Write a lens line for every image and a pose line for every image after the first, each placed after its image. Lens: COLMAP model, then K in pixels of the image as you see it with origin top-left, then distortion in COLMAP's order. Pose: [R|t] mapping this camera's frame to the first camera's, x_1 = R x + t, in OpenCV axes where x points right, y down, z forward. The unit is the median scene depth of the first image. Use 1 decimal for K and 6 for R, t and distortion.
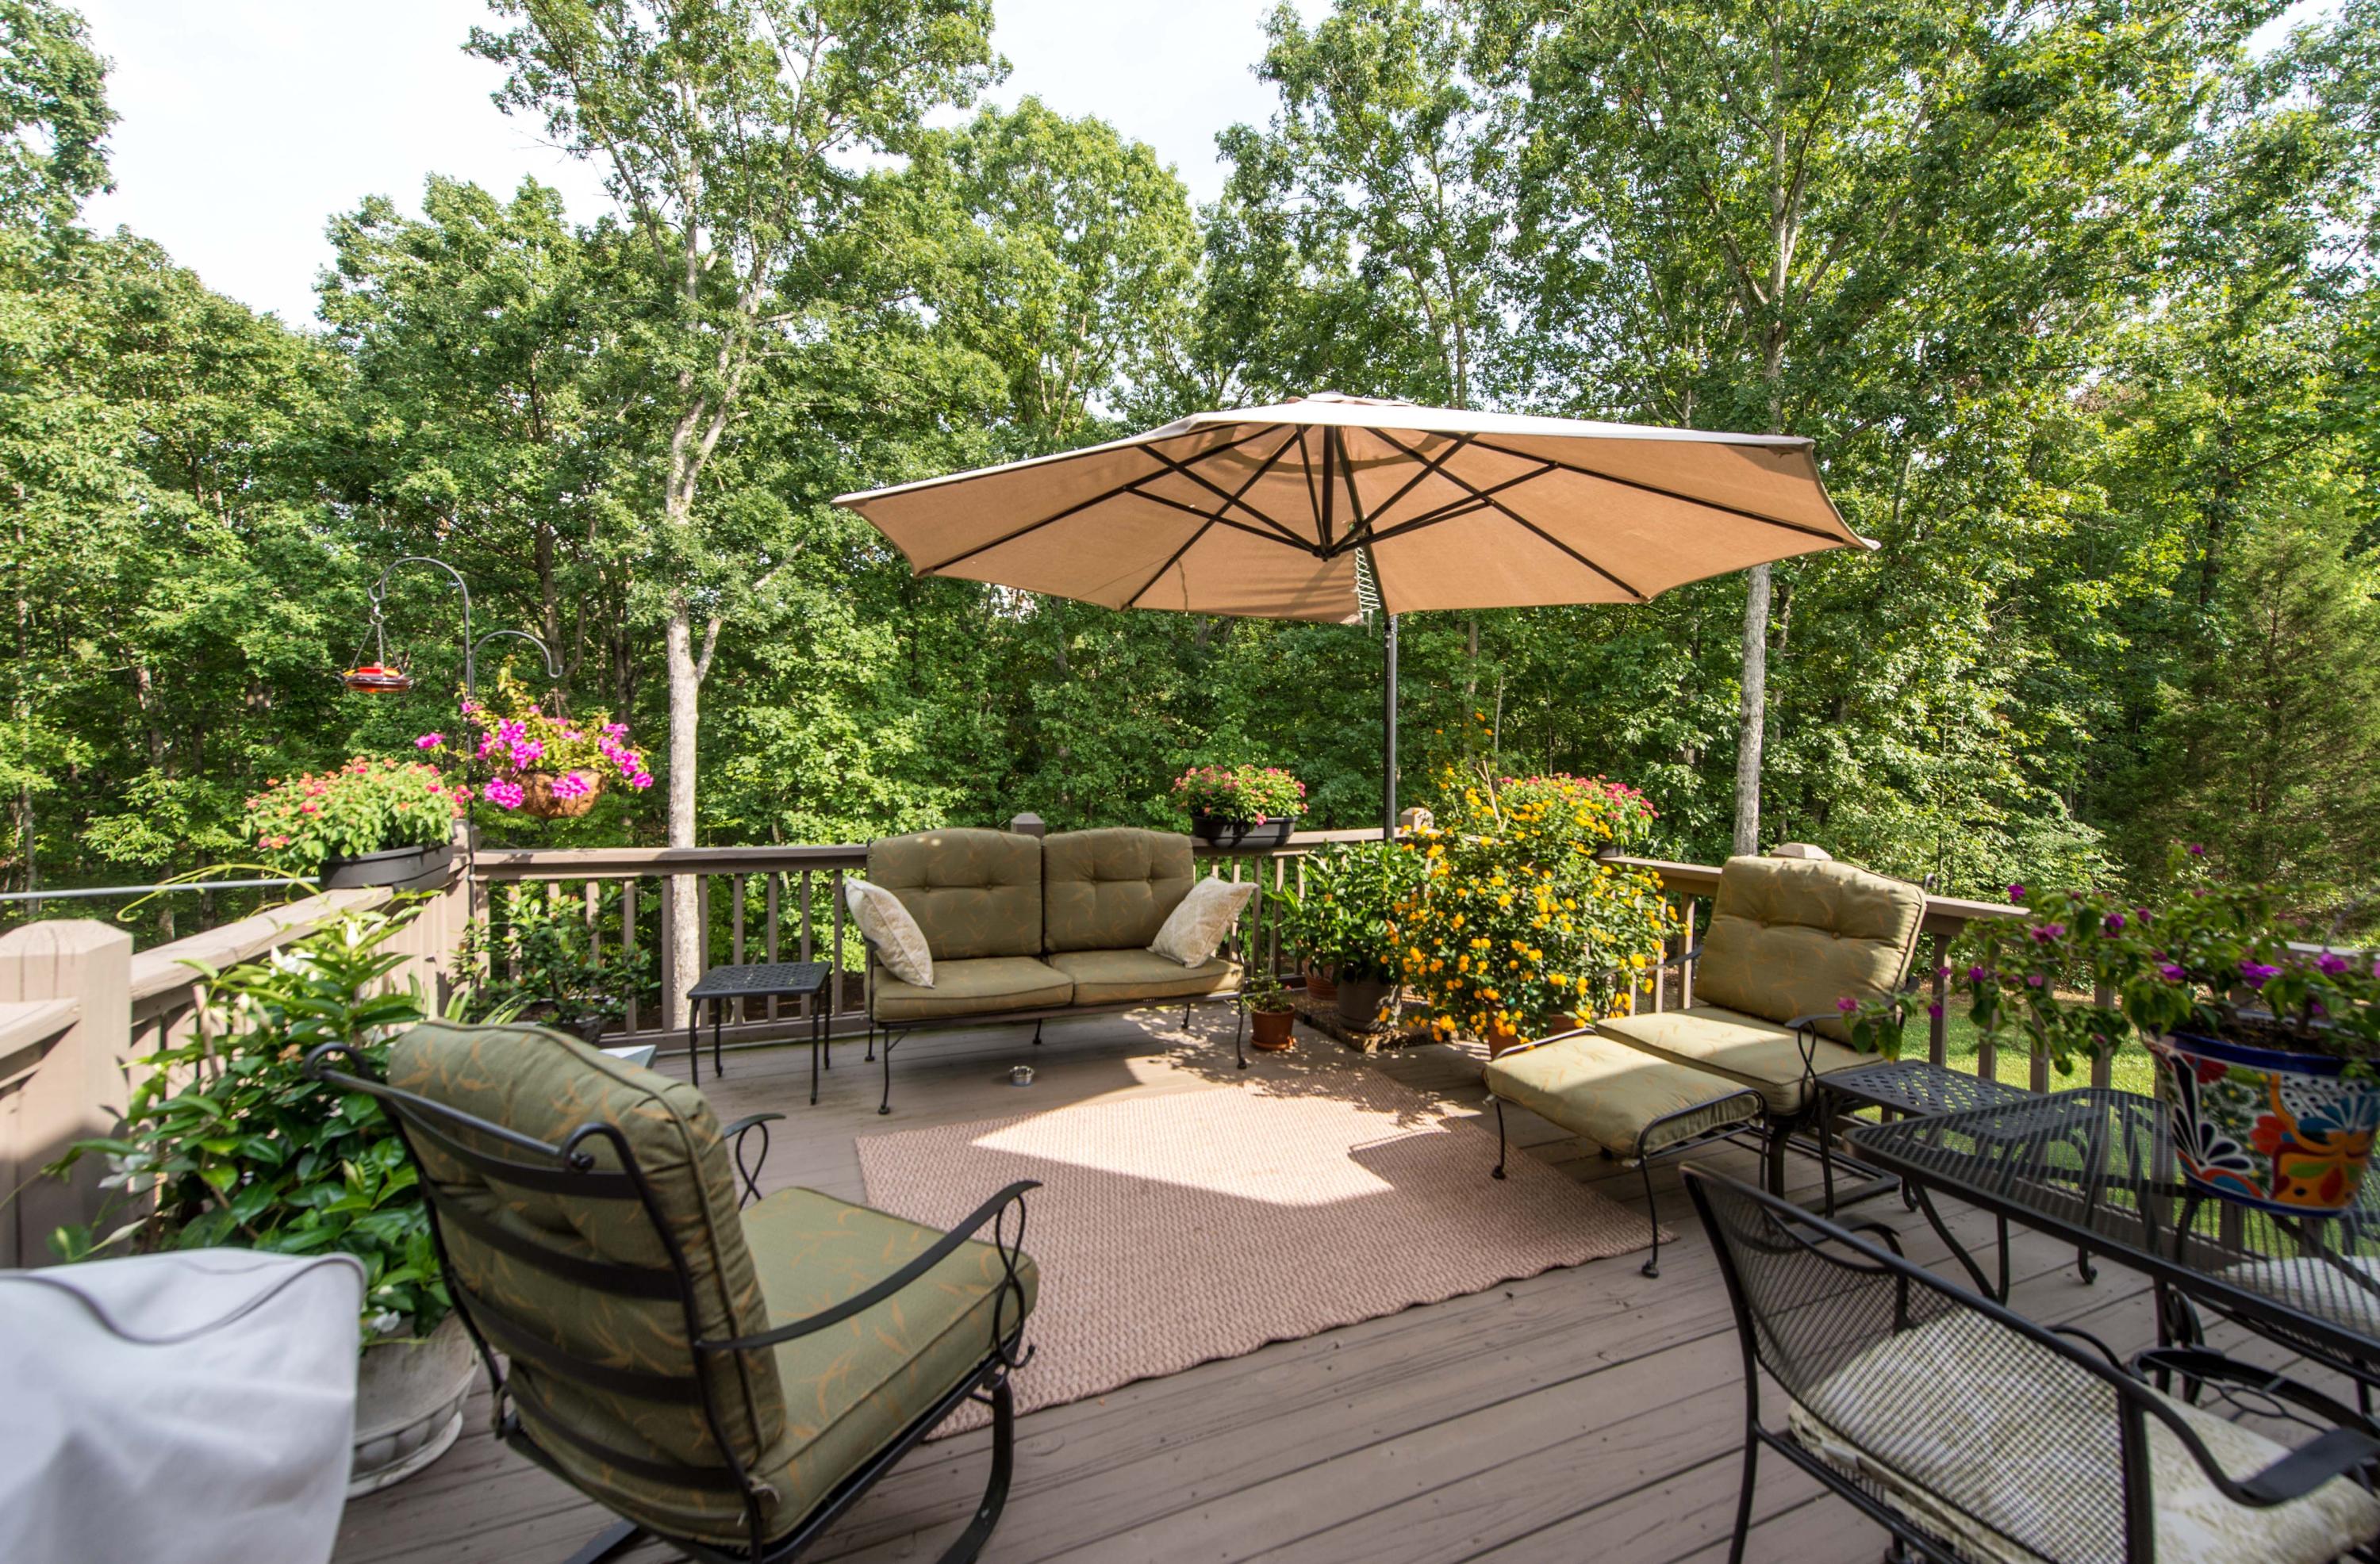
lens RADIAL K [[958.4, 0, 1192.8], [0, 958.4, 777.0], [0, 0, 1]] dist [0.016017, -0.004045]
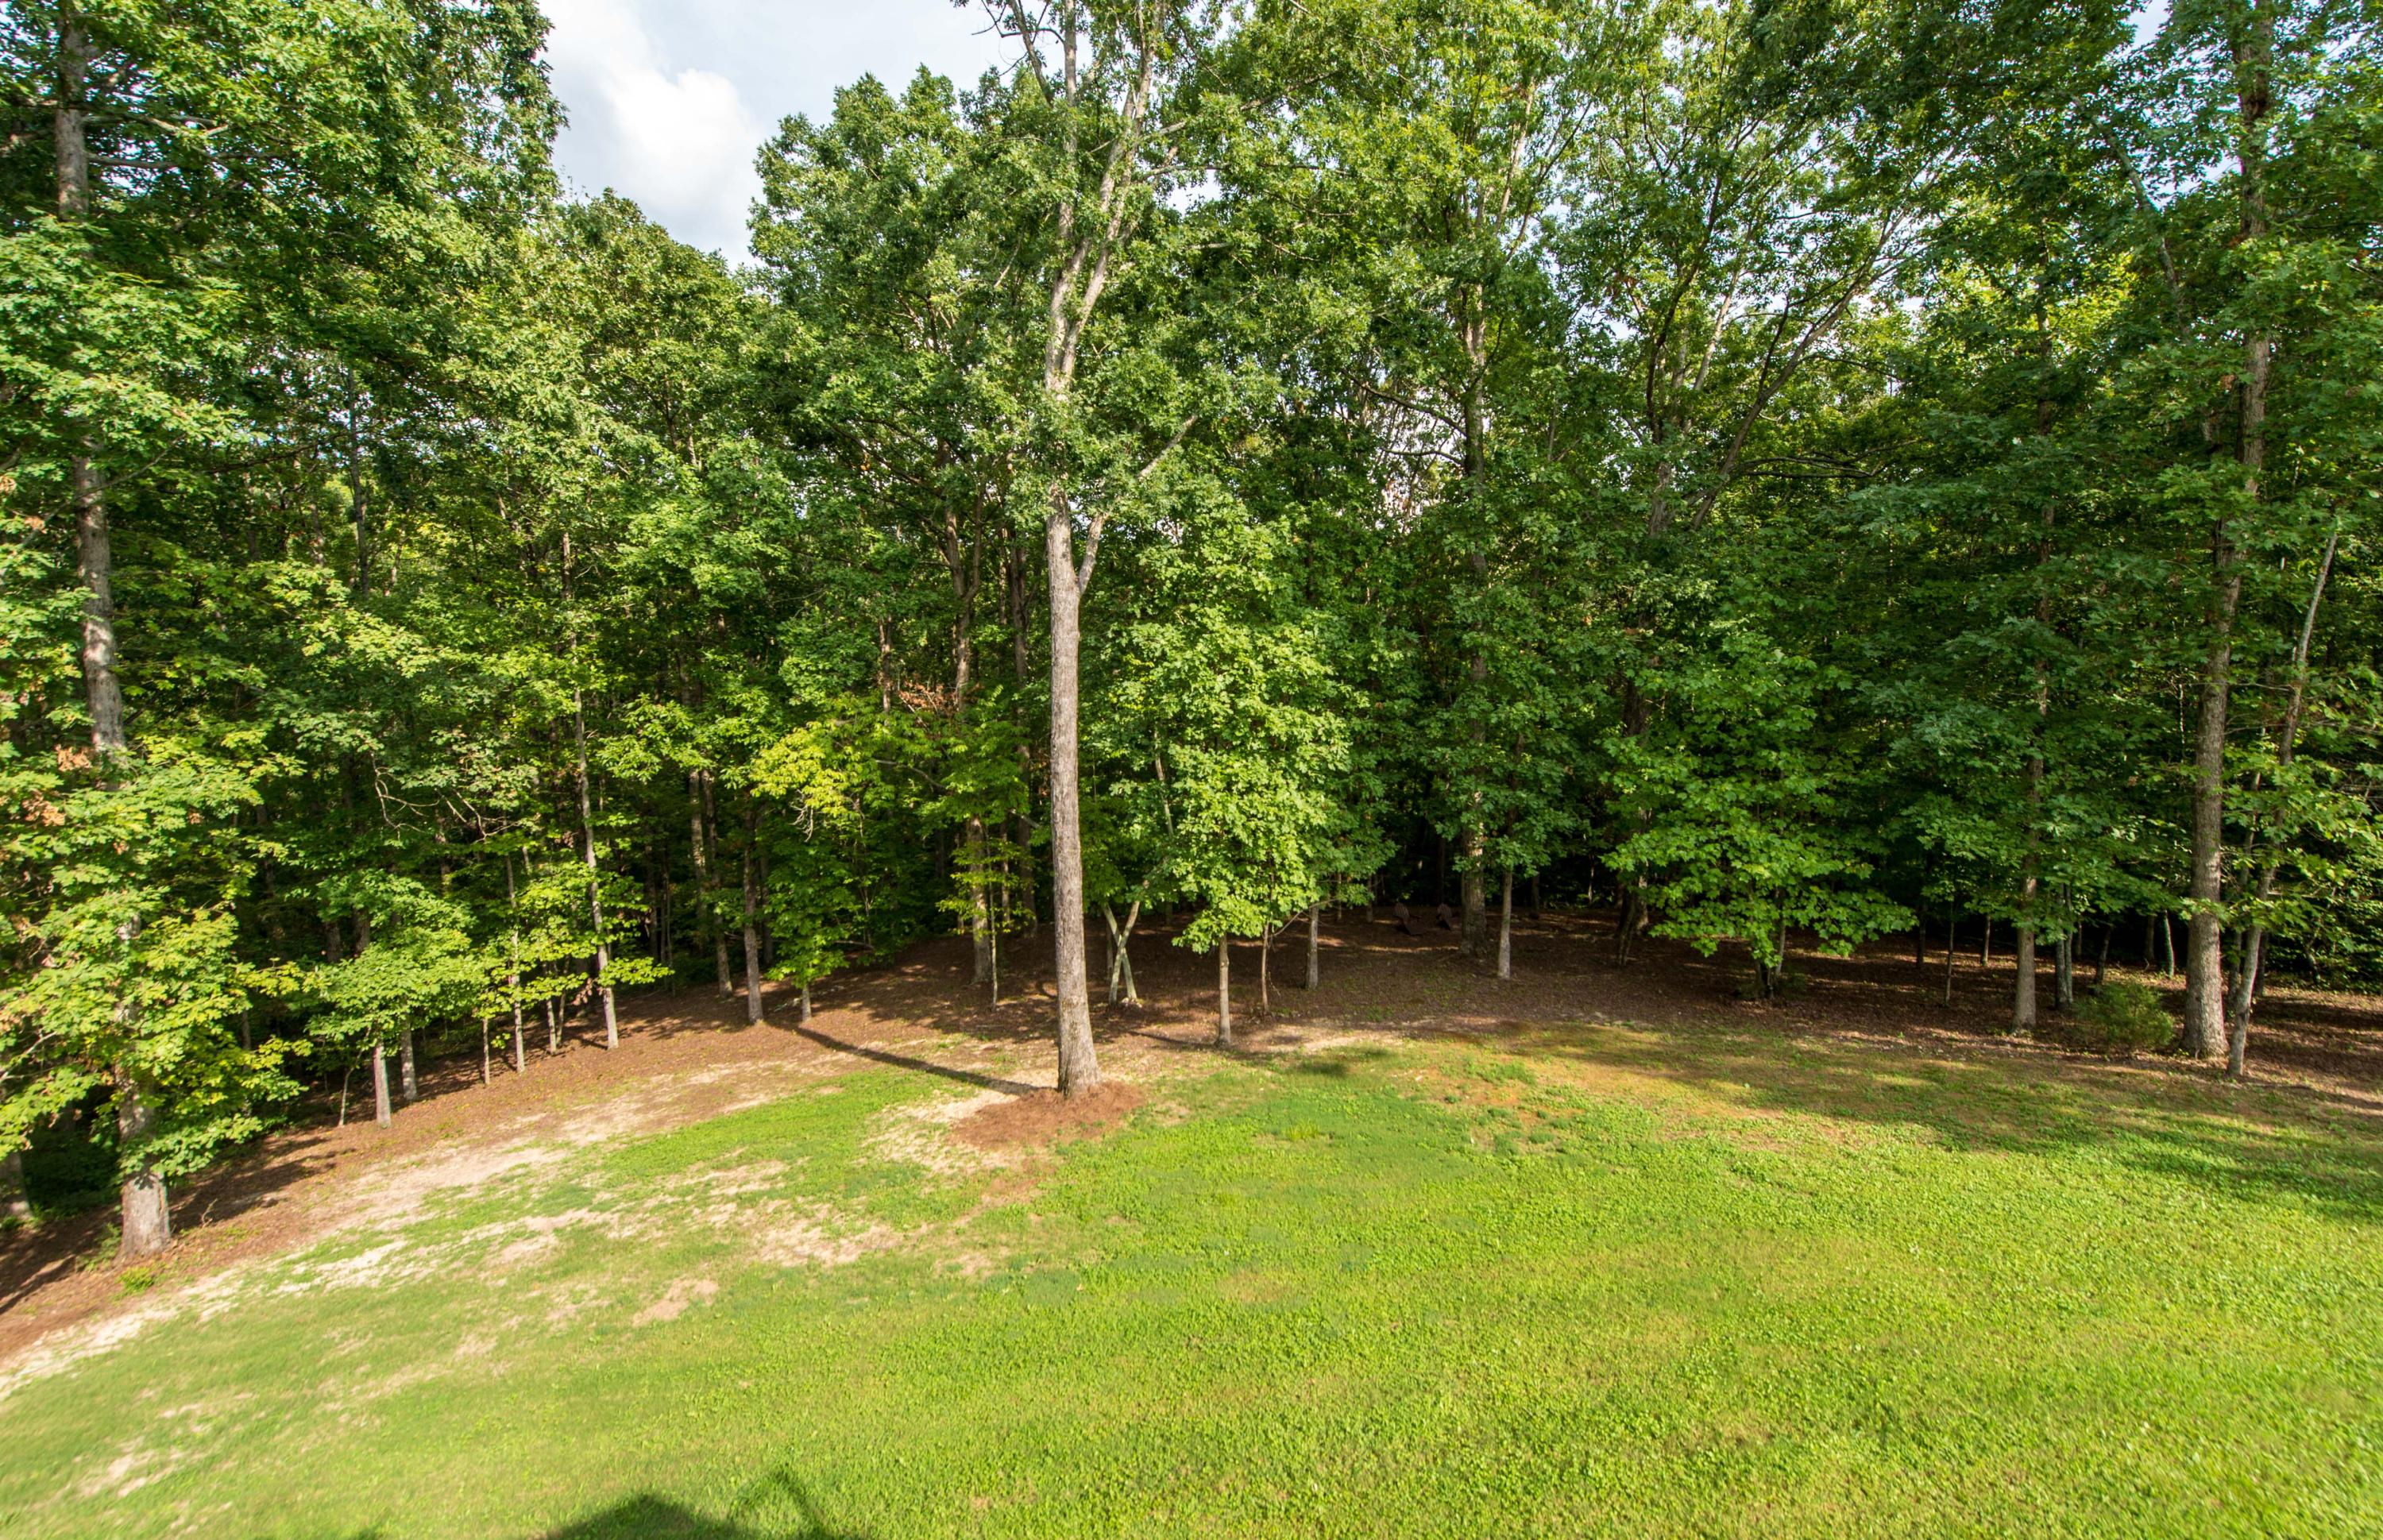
lens RADIAL K [[960.3, 0, 1190.6], [0, 960.3, 781.7], [0, 0, 1]] dist [0.016503, -0.004626]
pose [[0.932725, 0.033669, -0.359013, -0.098950], [-0.003921, 0.996519, 0.083270, -0.003308], [0.360567, -0.076260, 0.929611, 0.206347]]
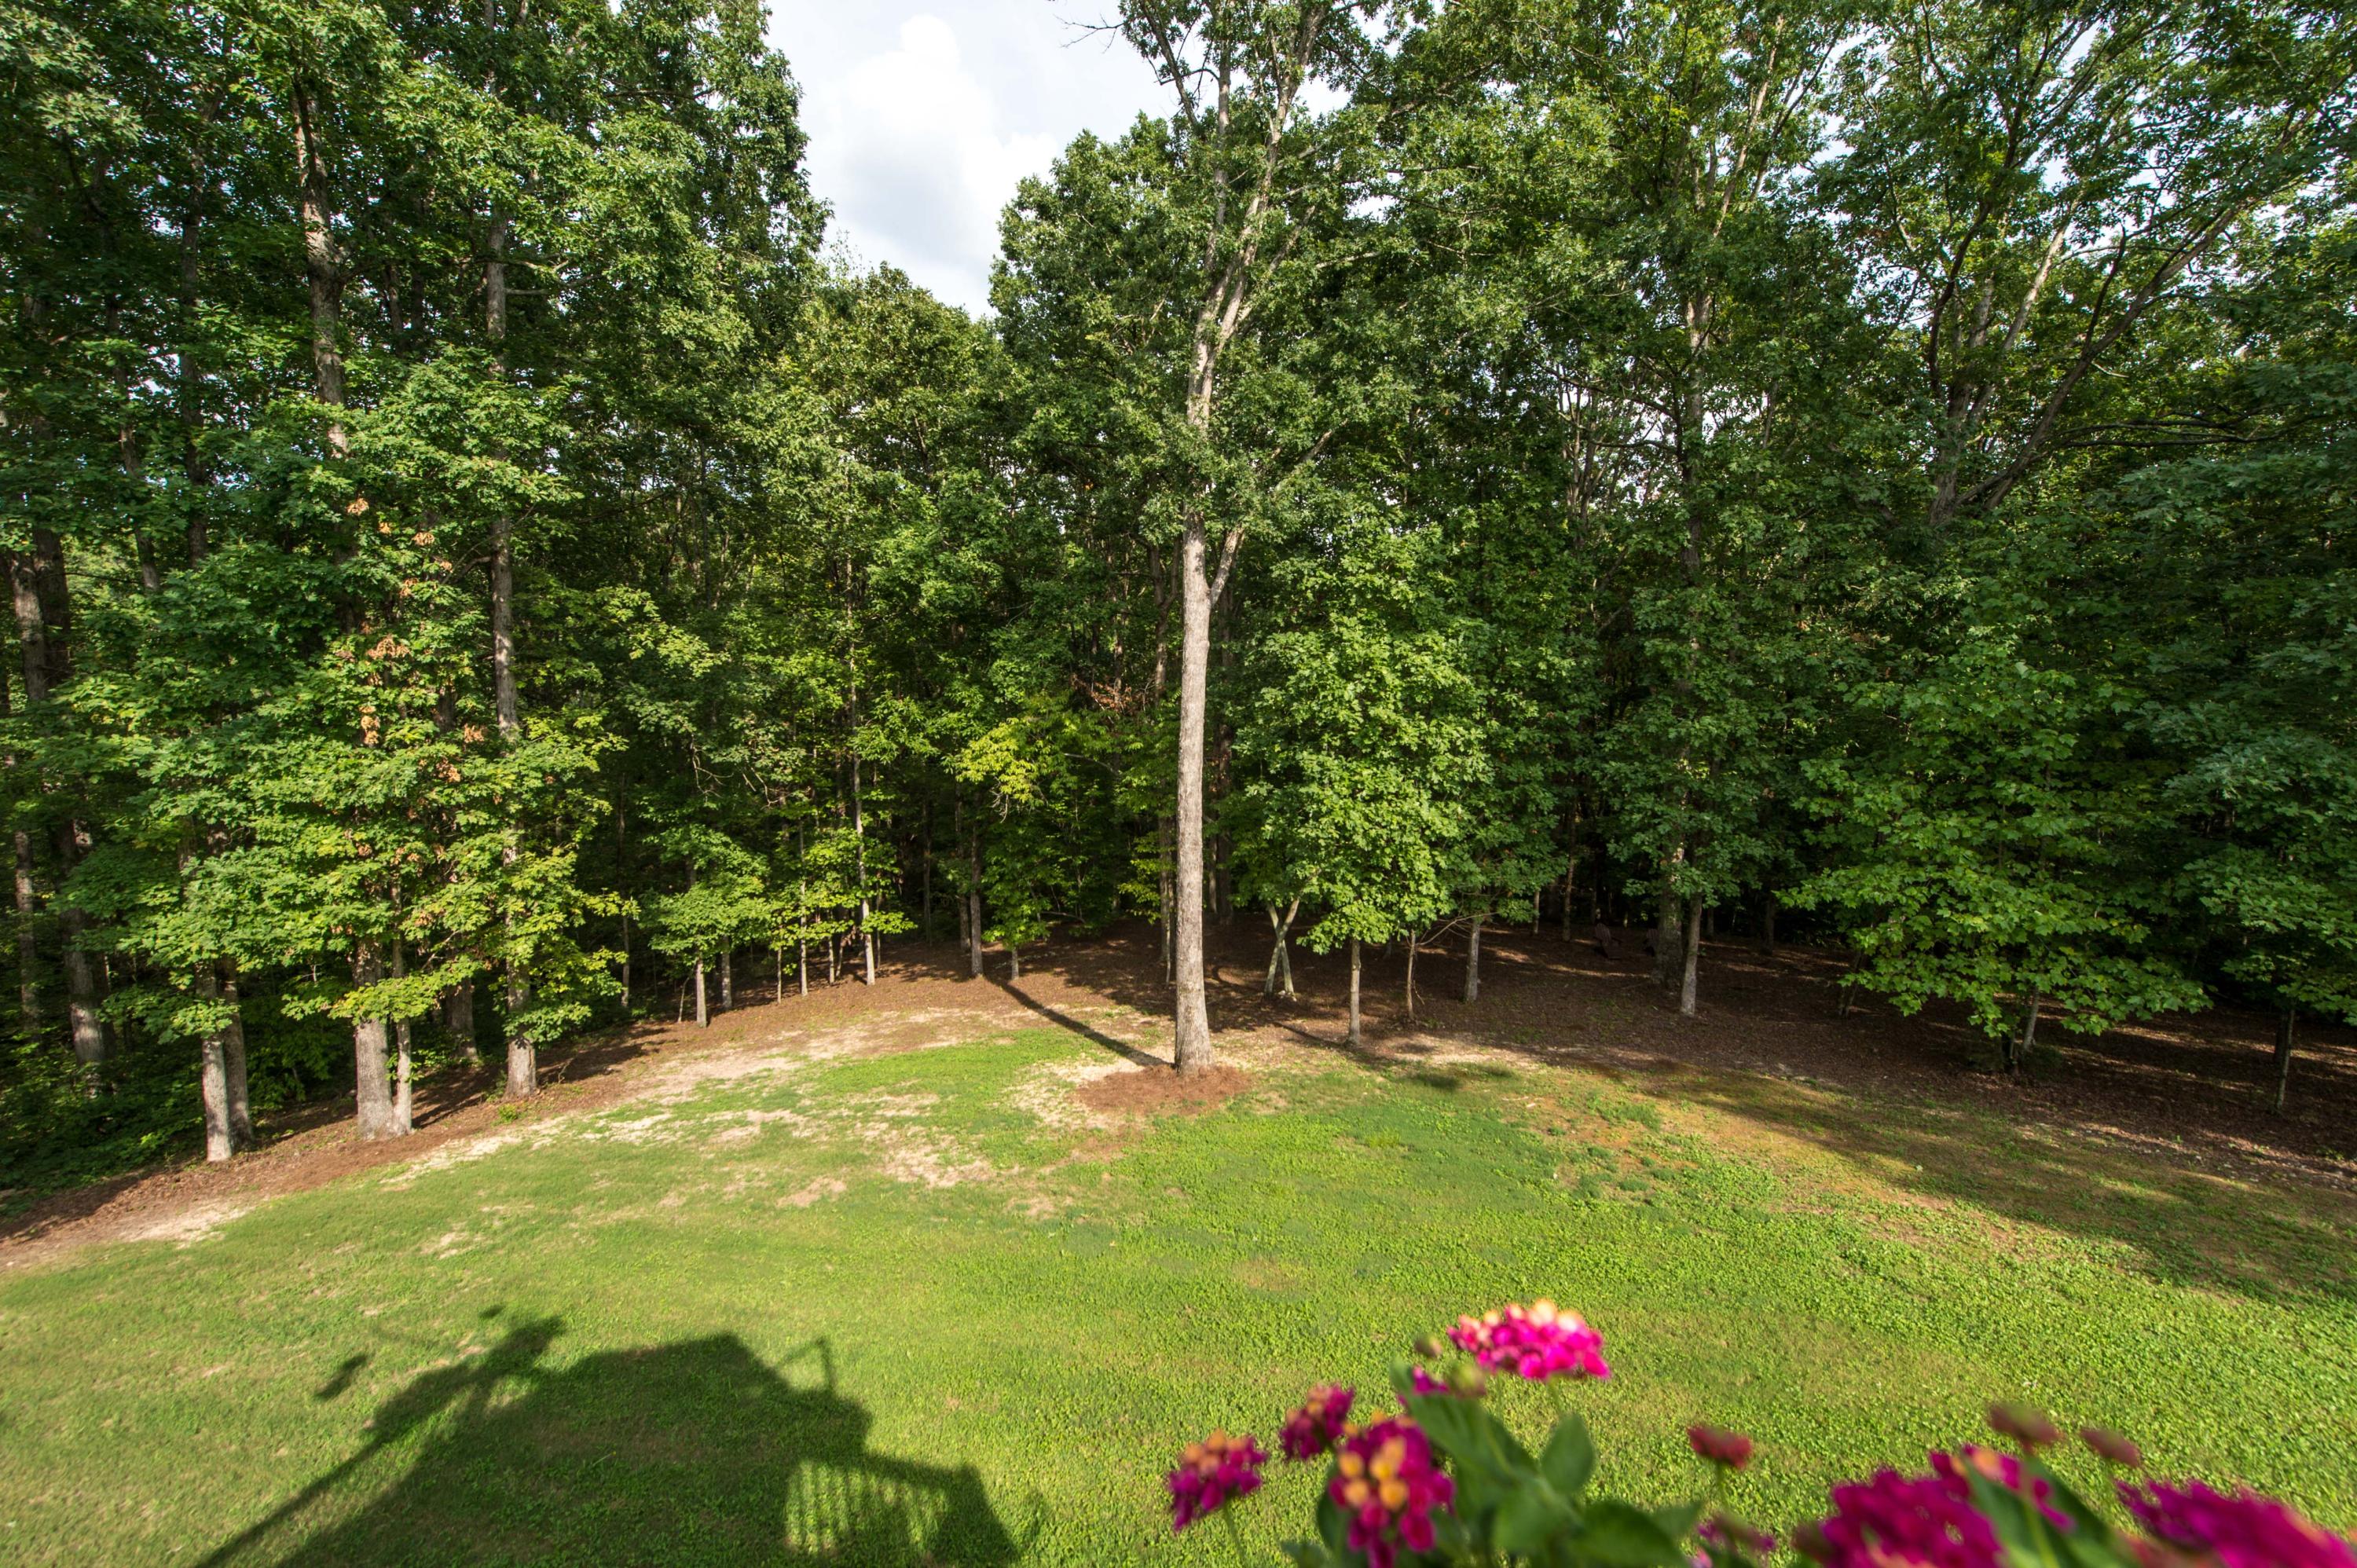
lens RADIAL K [[929.2, 0, 1172.5], [0, 929.2, 792.1], [0, 0, 1]] dist [0.020392, -0.008397]
pose [[0.788142, 0.082214, -0.609978, 0.006597], [-0.023357, 0.994320, 0.103837, -0.012425], [0.615051, -0.067591, 0.785585, 0.250277]]
